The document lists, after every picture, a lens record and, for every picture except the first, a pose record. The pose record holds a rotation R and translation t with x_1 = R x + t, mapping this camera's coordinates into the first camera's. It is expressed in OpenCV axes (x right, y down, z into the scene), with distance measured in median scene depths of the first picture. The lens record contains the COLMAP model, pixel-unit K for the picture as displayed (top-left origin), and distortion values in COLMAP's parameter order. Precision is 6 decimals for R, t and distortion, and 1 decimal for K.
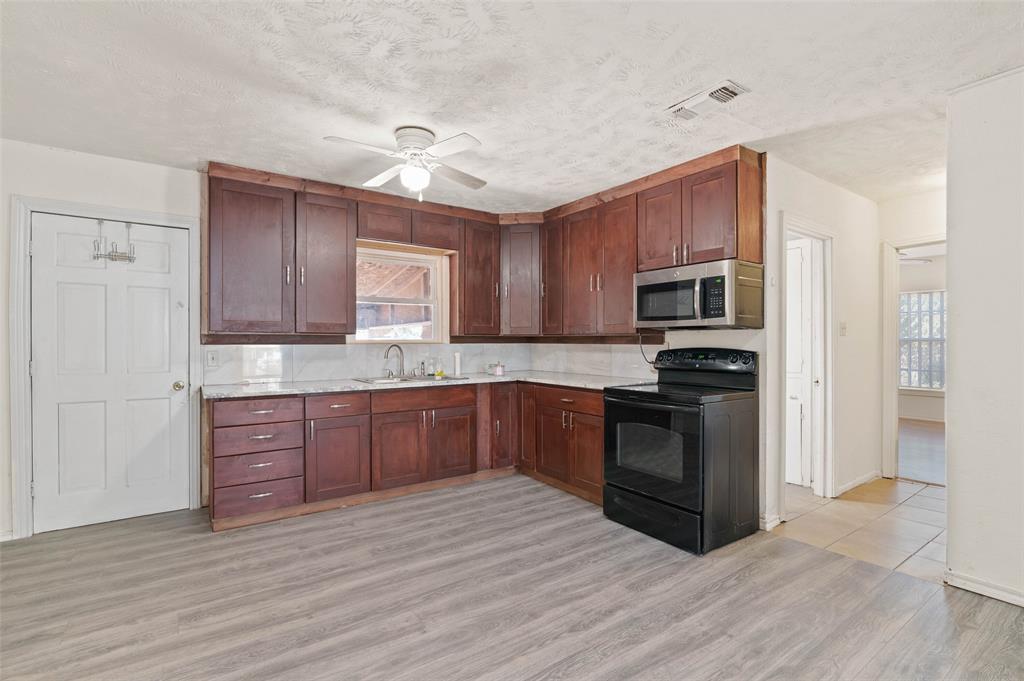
lens RADIAL K [[473.8, 0, 512.1], [0, 473.8, 344.1], [0, 0, 1]] dist [-0.005821, -0.000359]
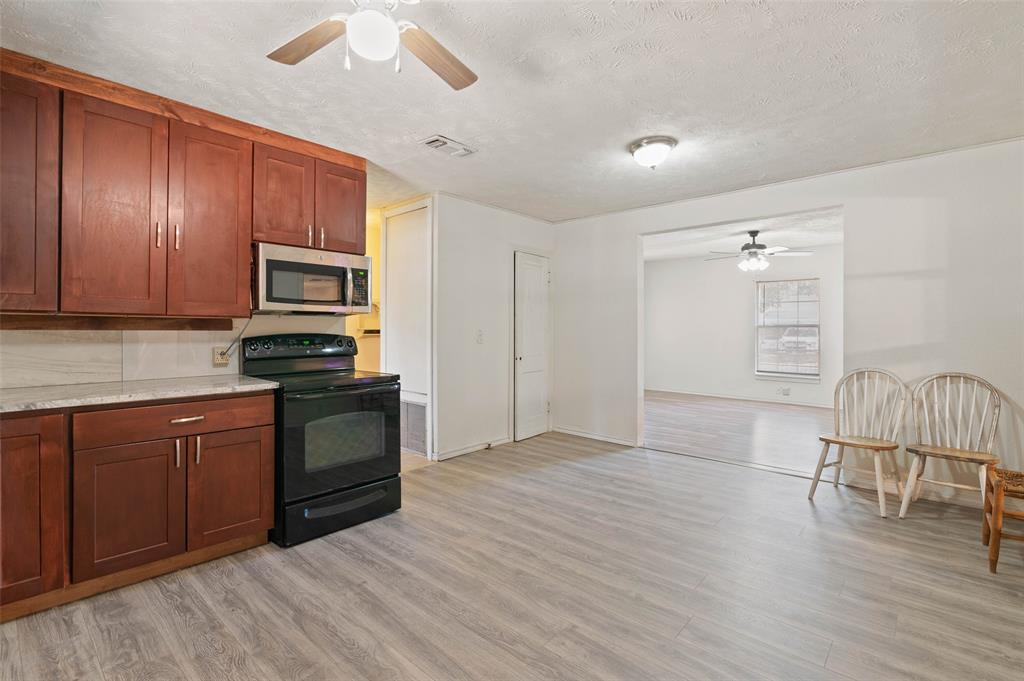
lens RADIAL K [[477.0, 0, 515.8], [0, 477.0, 328.4], [0, 0, 1]] dist [-0.001642, 0.000323]
pose [[-0.229098, 0.004064, 0.973395, -0.688507], [0.004172, 0.999986, -0.003193, 0.002133], [-0.973394, 0.003329, -0.229112, 0.830603]]
